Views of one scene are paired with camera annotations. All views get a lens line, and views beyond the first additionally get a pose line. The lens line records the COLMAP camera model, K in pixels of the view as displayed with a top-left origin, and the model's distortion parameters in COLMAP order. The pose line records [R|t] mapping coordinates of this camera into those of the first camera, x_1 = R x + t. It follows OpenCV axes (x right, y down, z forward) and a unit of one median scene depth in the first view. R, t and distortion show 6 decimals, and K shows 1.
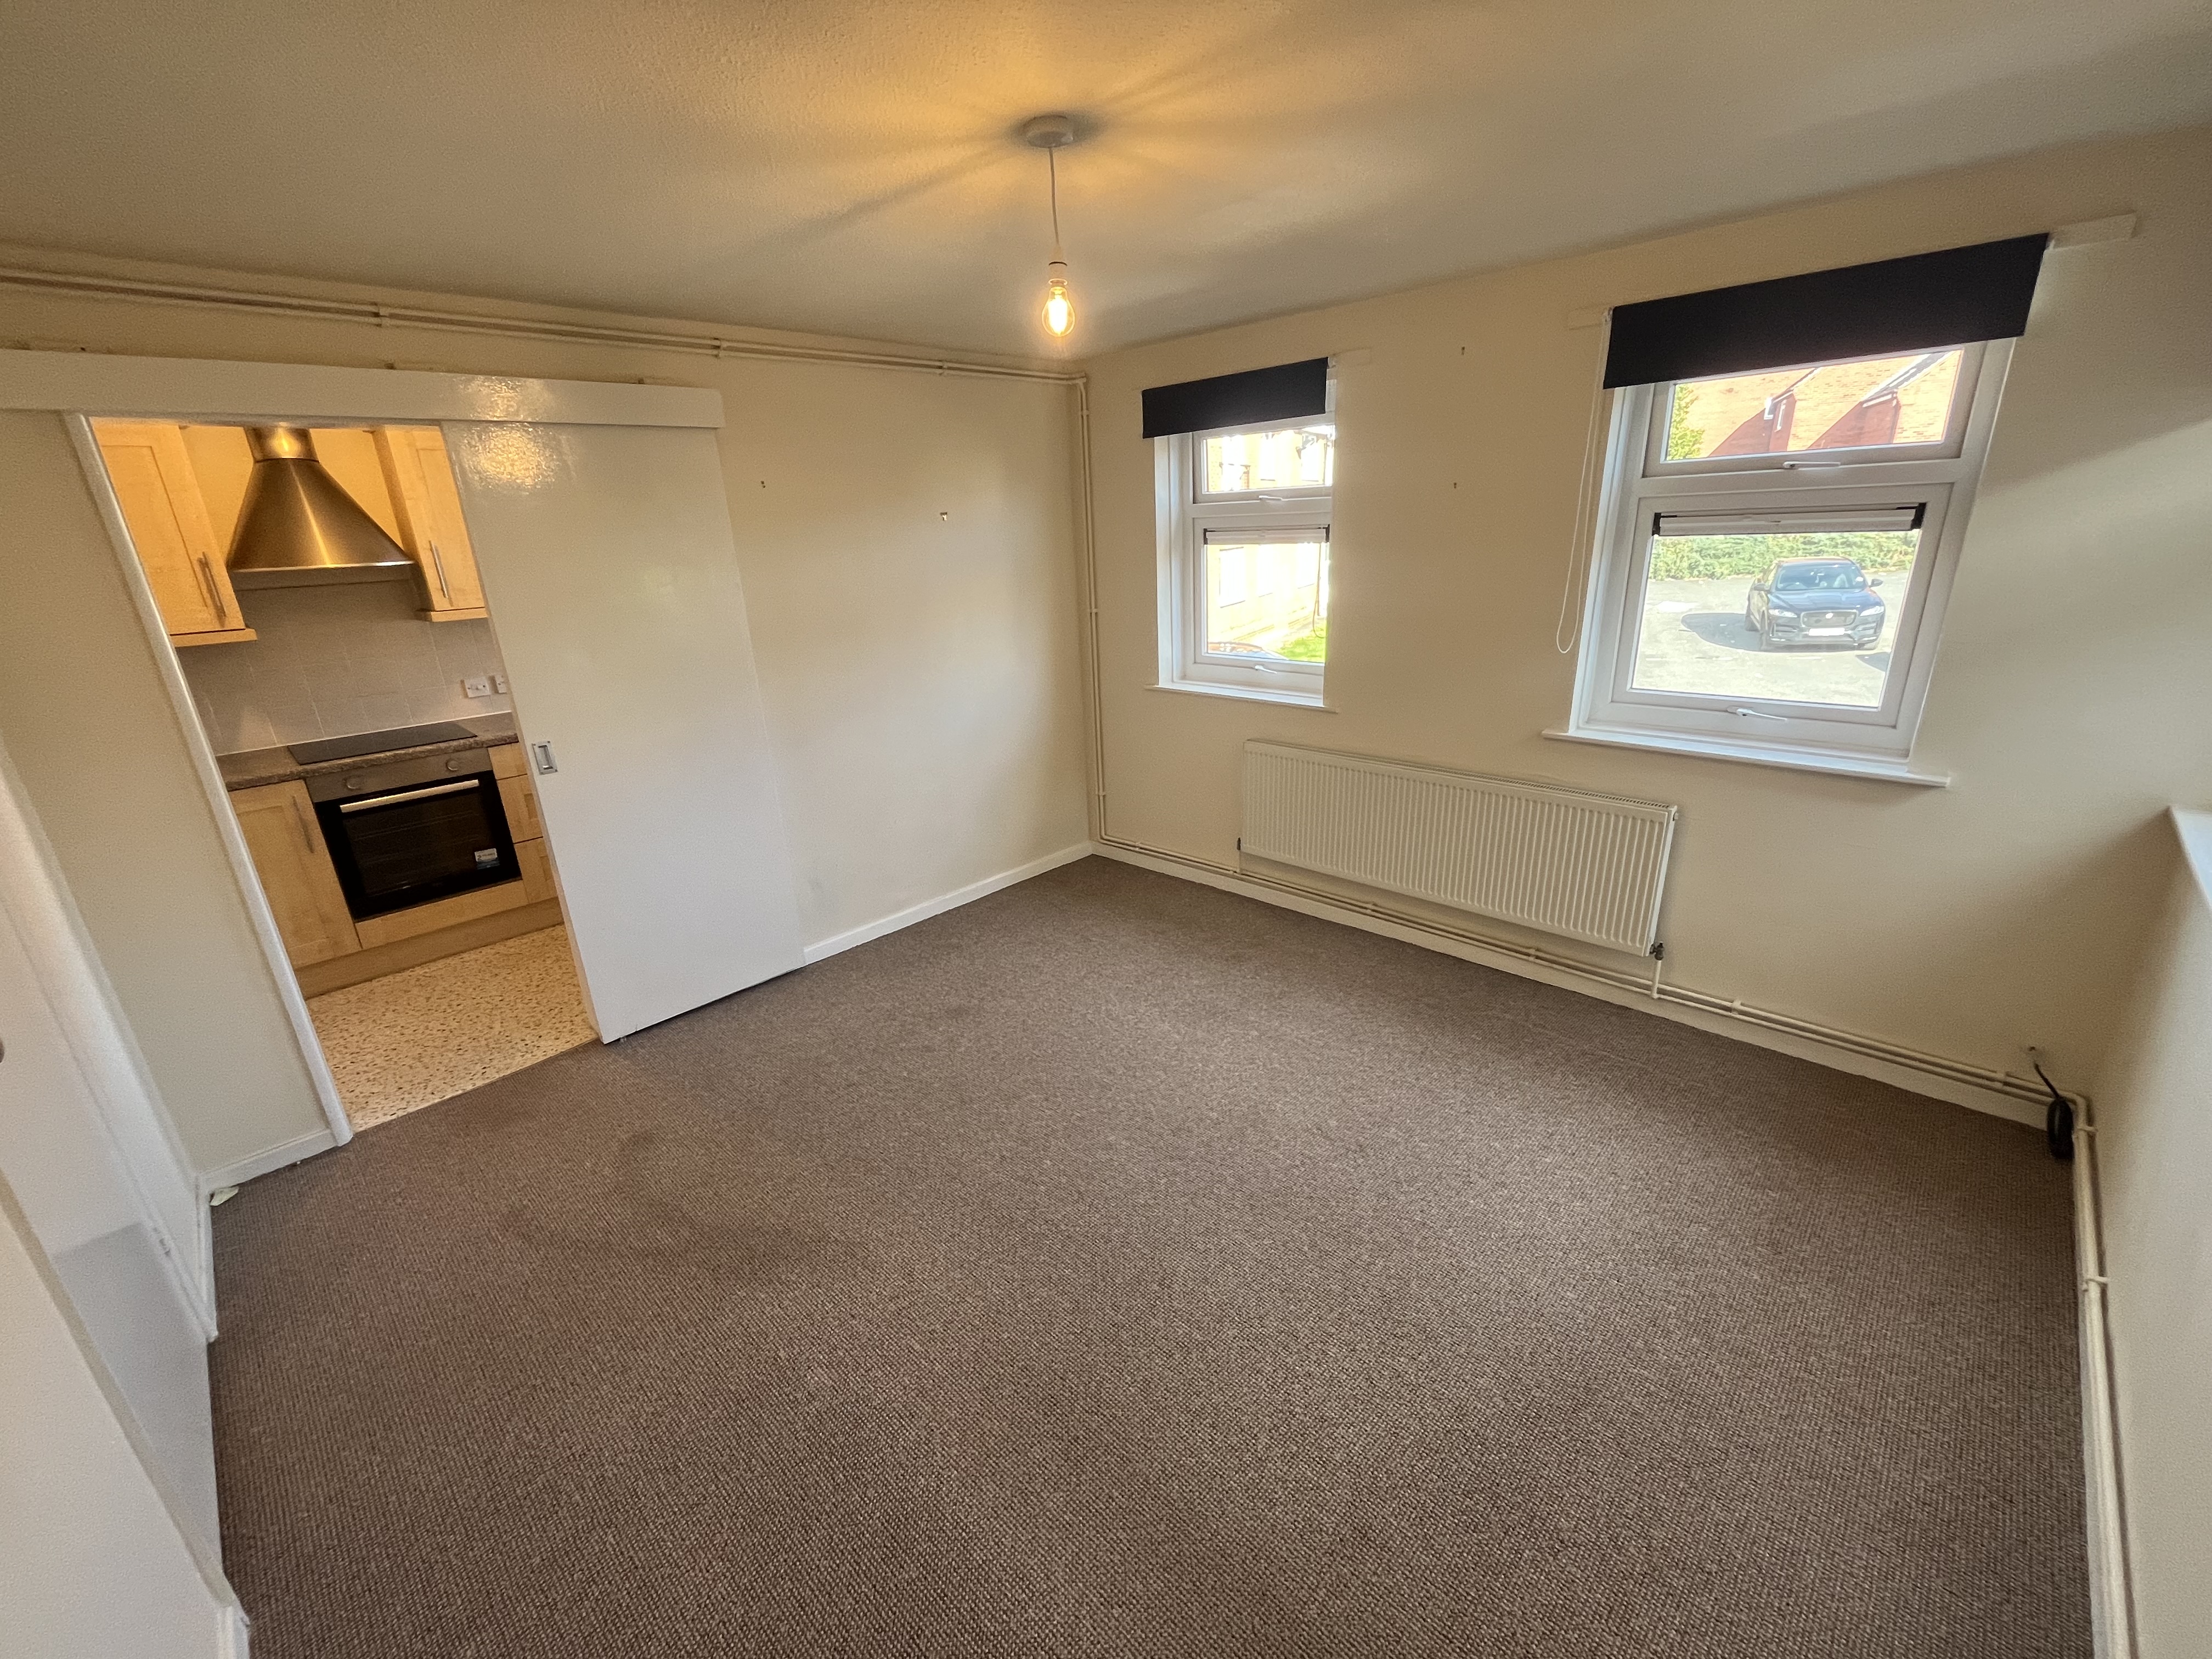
lens RADIAL K [[898.5, 0, 1100.6], [0, 898.5, 833.5], [0, 0, 1]] dist [-0.003566, -0.000043]
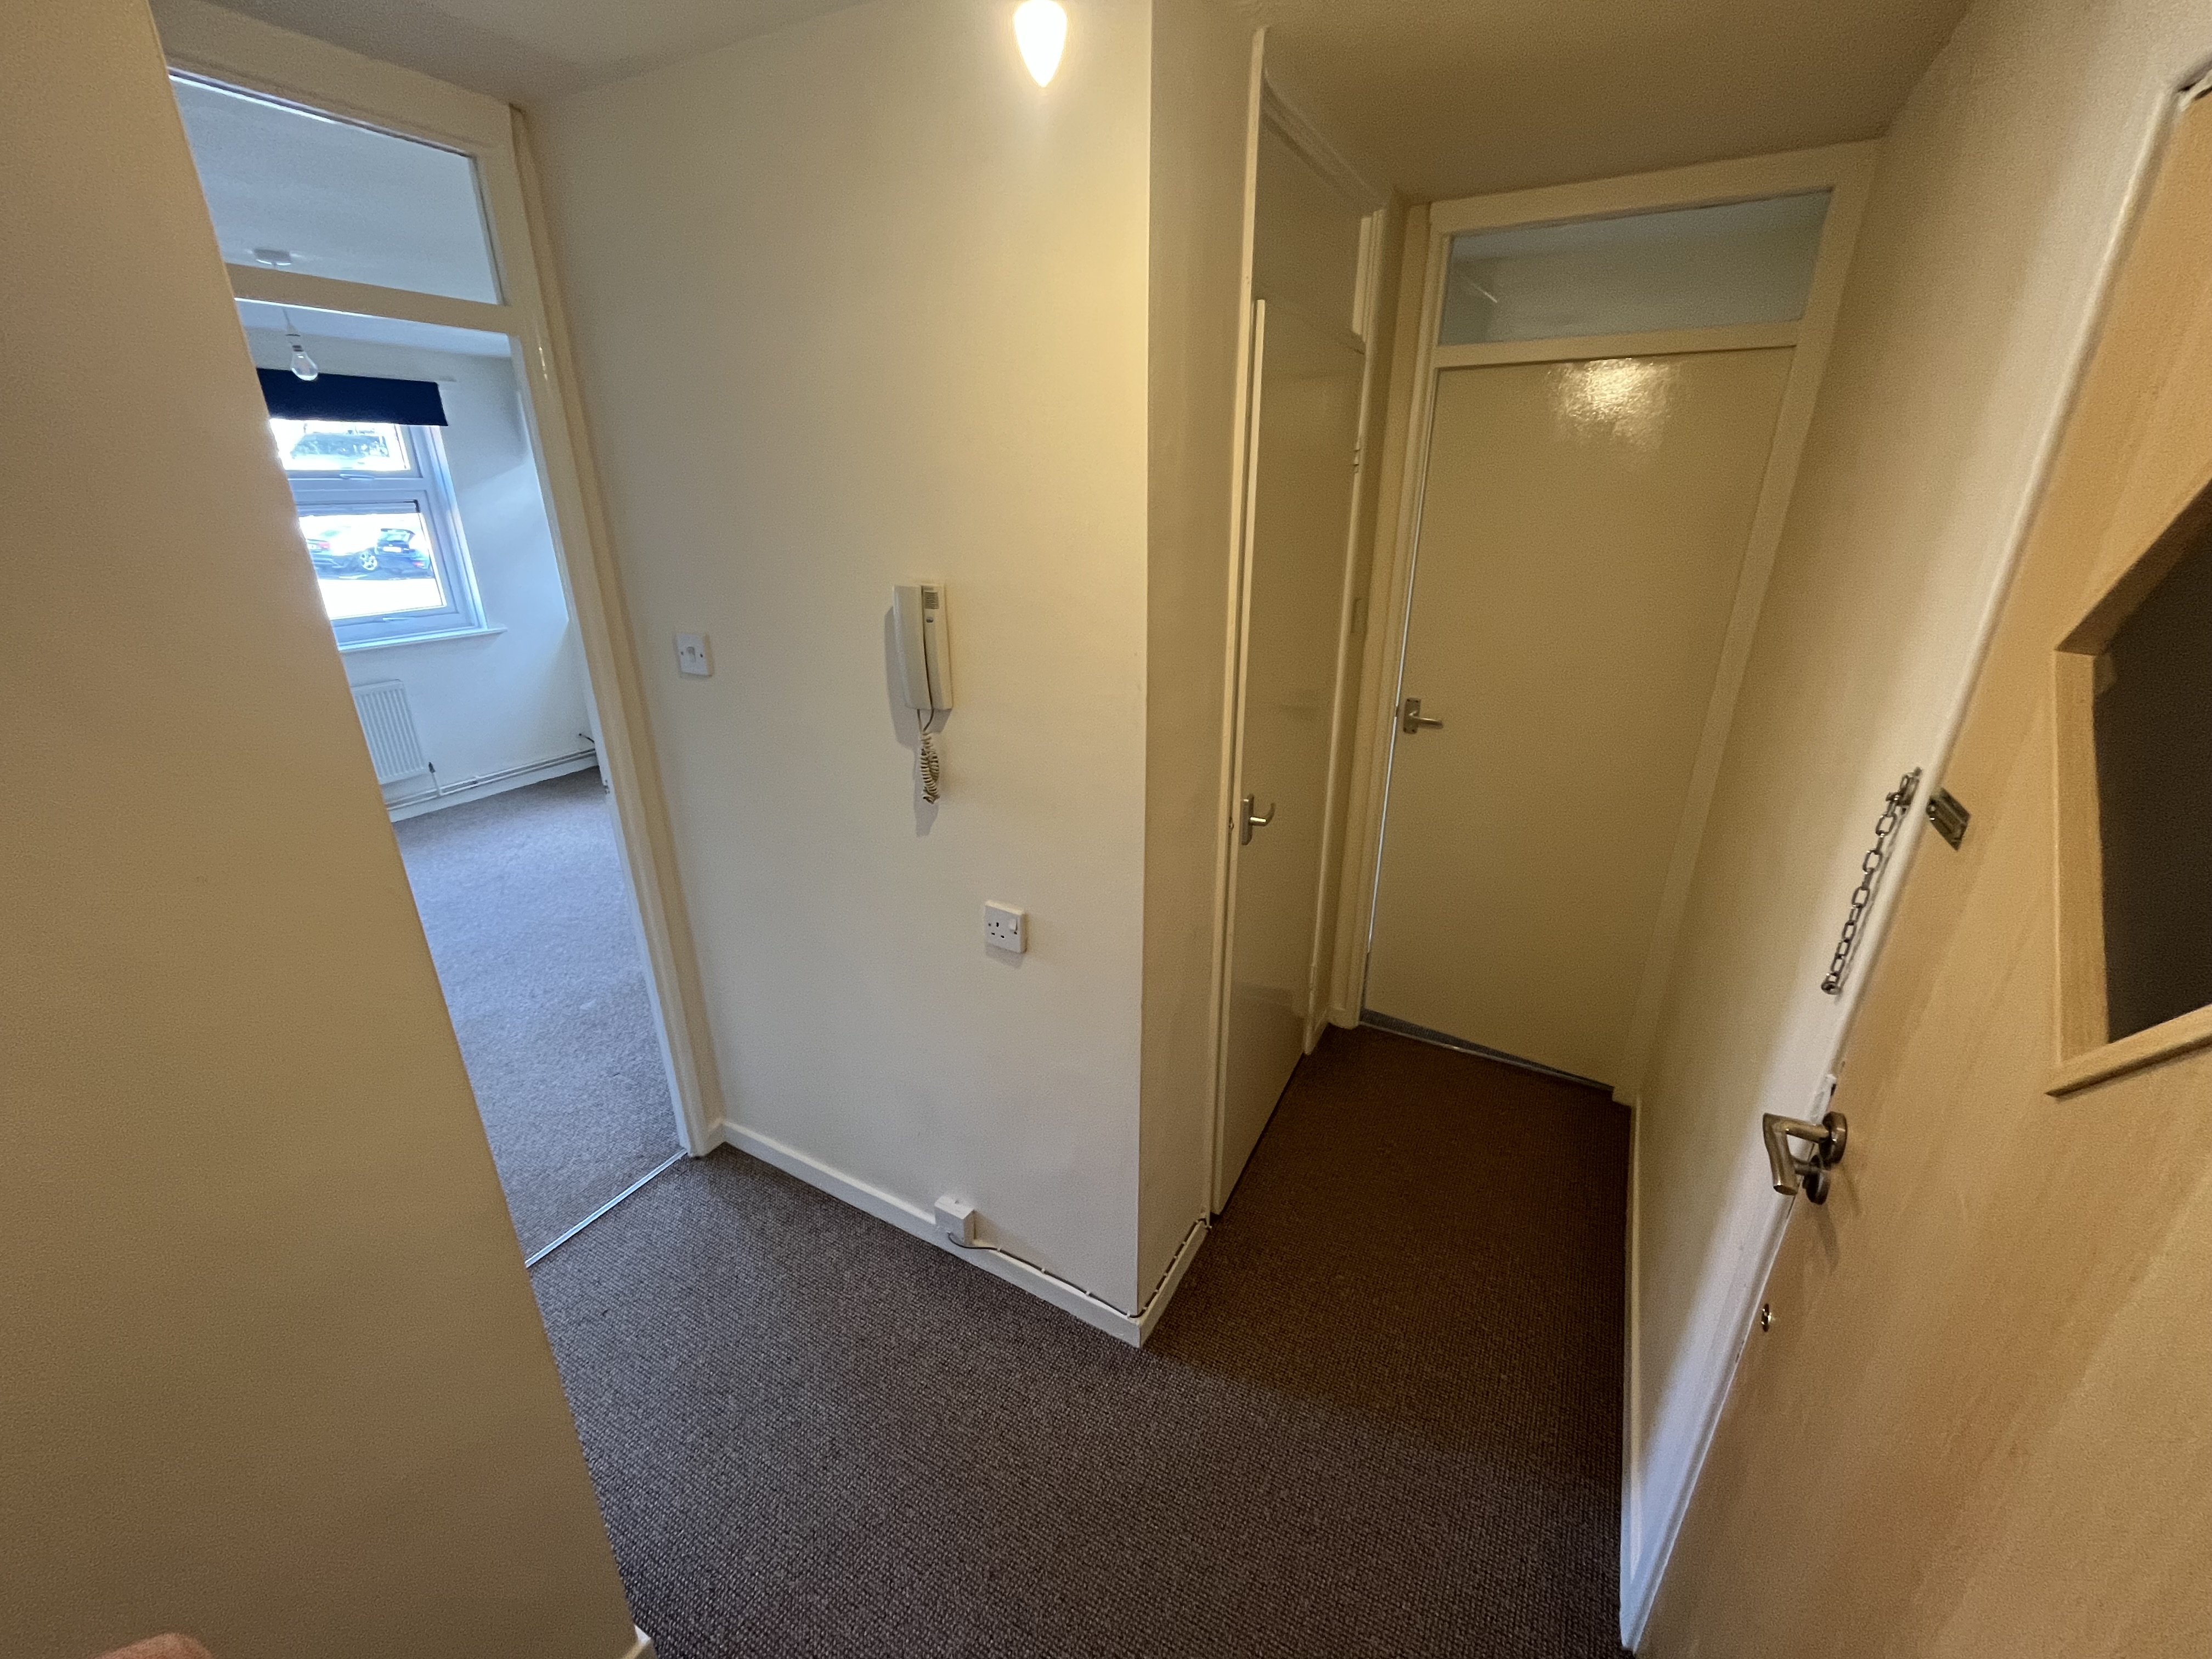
lens RADIAL K [[898.5, 0, 1100.6], [0, 898.5, 833.5], [0, 0, 1]] dist [-0.003566, -0.000043]
pose [[-0.267108, -0.310419, 0.912301, -1.220589], [0.325079, 0.862182, 0.388544, -0.005065], [-0.907181, 0.400353, -0.129385, 0.134387]]
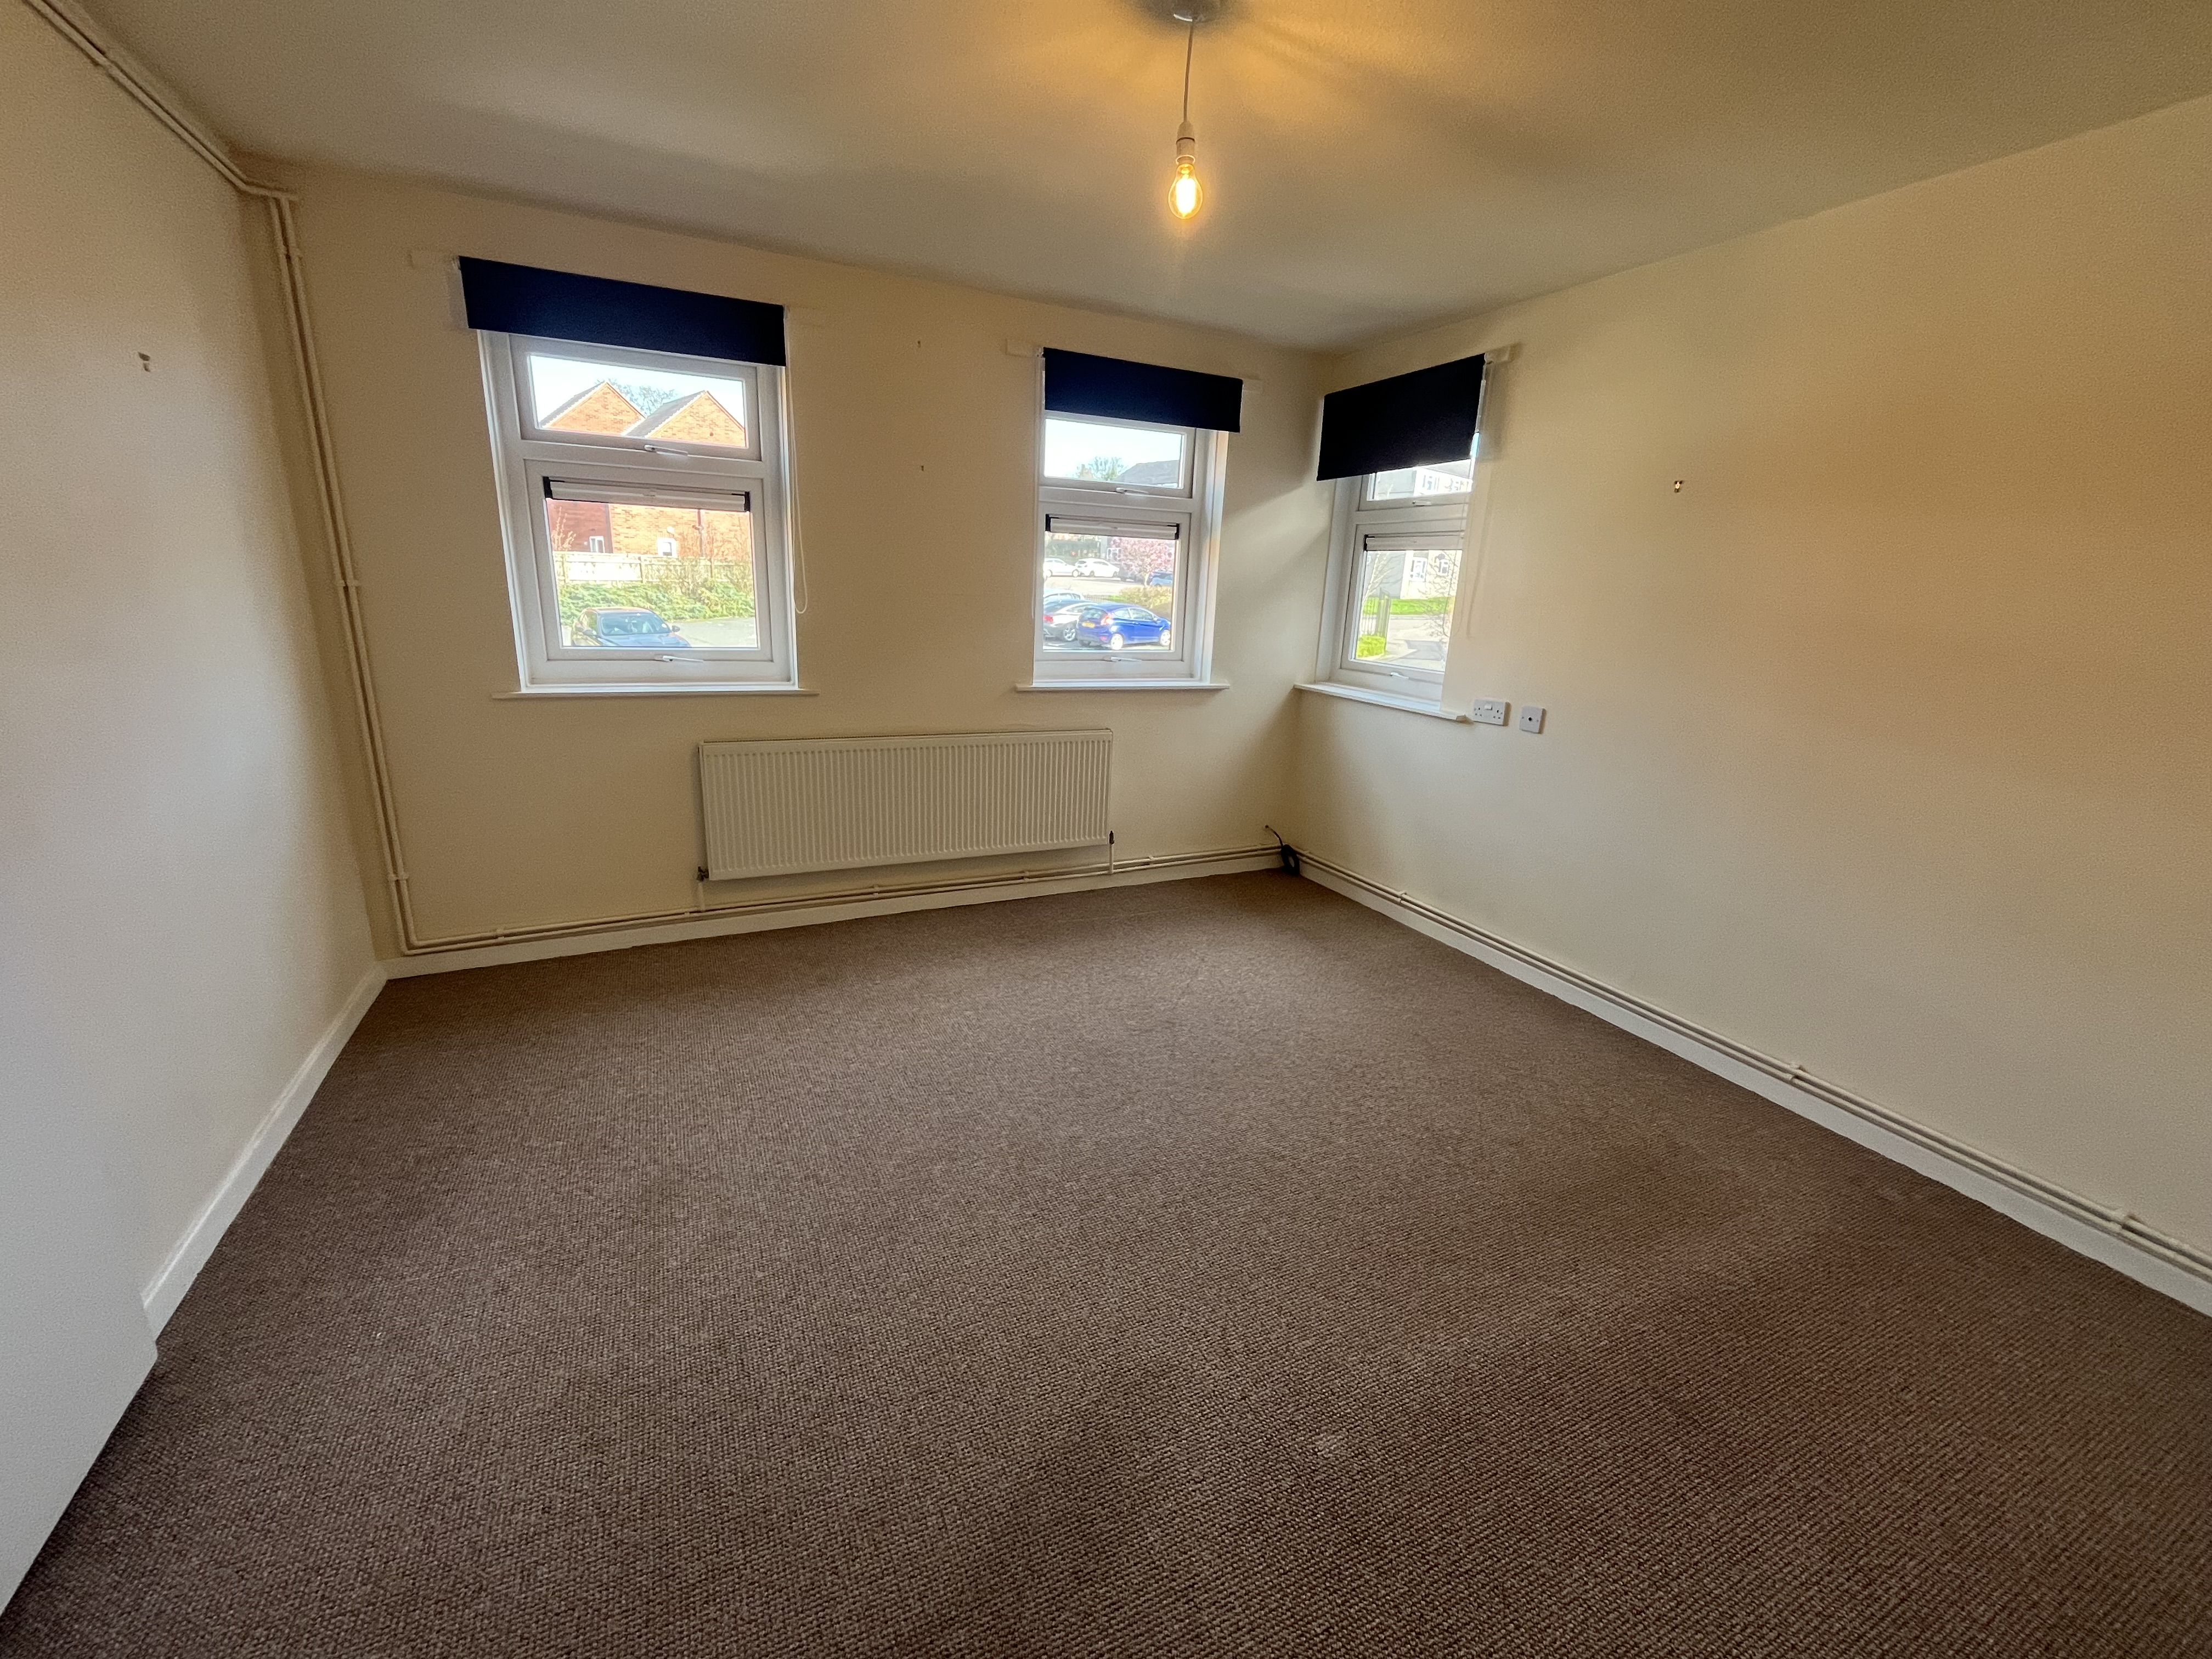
lens RADIAL K [[898.5, 0, 1100.6], [0, 898.5, 833.5], [0, 0, 1]] dist [-0.003566, -0.000043]
pose [[0.345763, -0.197275, 0.917350, -0.611427], [0.253709, 0.960889, 0.111011, -0.029010], [-0.903371, 0.194357, 0.382290, 0.475173]]
